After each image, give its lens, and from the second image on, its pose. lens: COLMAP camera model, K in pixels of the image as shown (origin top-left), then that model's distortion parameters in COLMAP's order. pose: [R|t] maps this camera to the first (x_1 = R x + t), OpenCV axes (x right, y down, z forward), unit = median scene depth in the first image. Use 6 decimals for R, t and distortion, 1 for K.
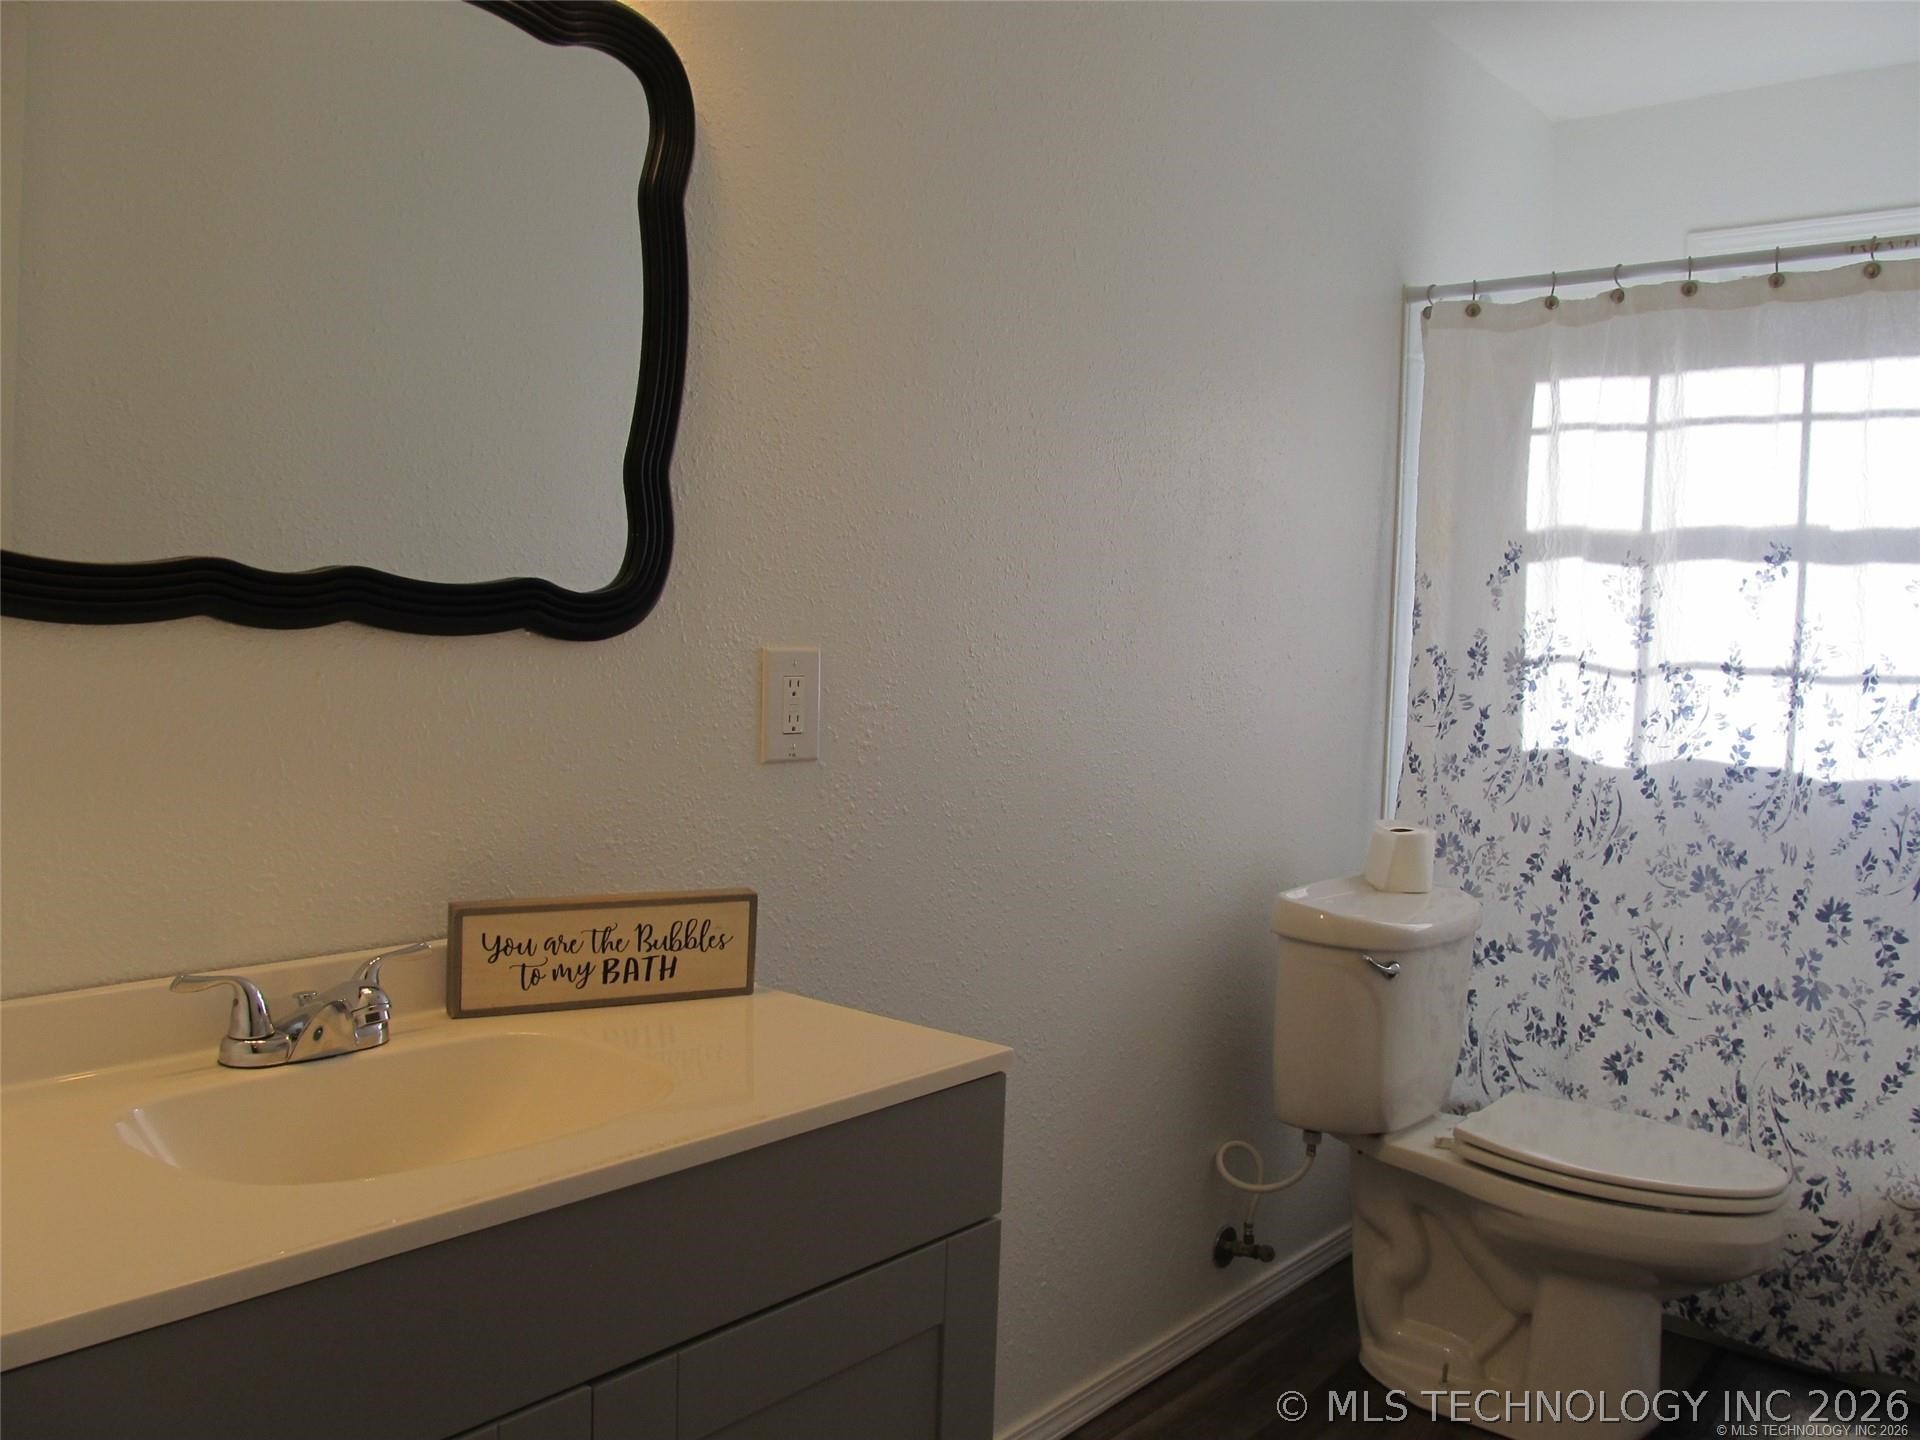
lens RADIAL K [[1611.8, 0, 955.3], [0, 1611.8, 724.5], [0, 0, 1]] dist [-0.037238, 0.009777]
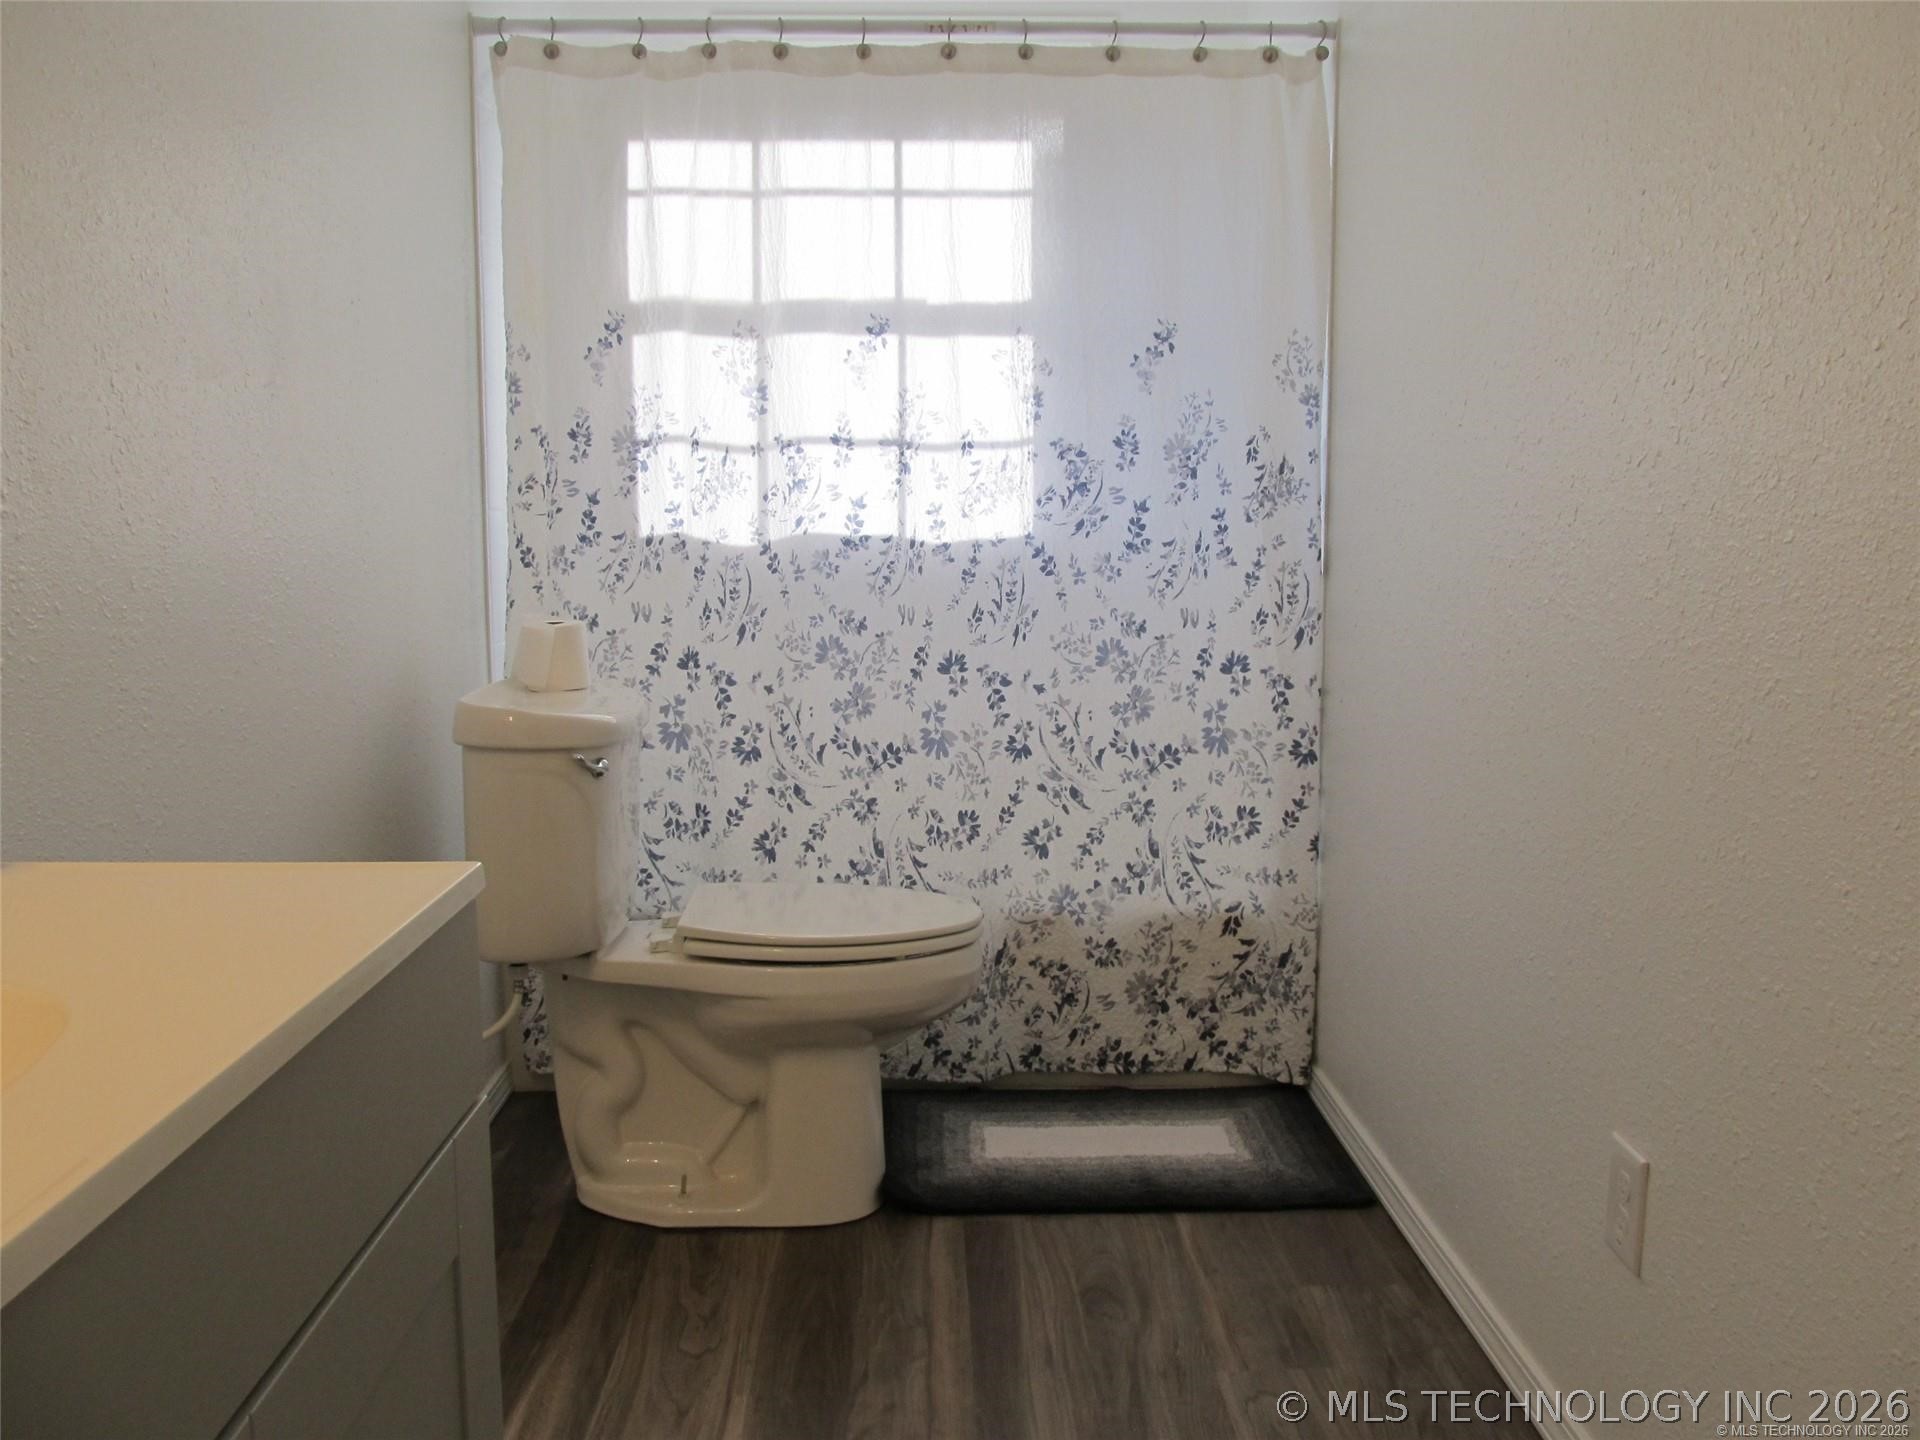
lens RADIAL K [[1611.8, 0, 959.1], [0, 1611.8, 709.8], [0, 0, 1]] dist [-0.037238, 0.009777]
pose [[0.753915, -0.109905, 0.647714, -0.143134], [0.061458, 0.993383, 0.097024, 0.041485], [-0.654091, -0.033341, 0.755681, 0.171066]]
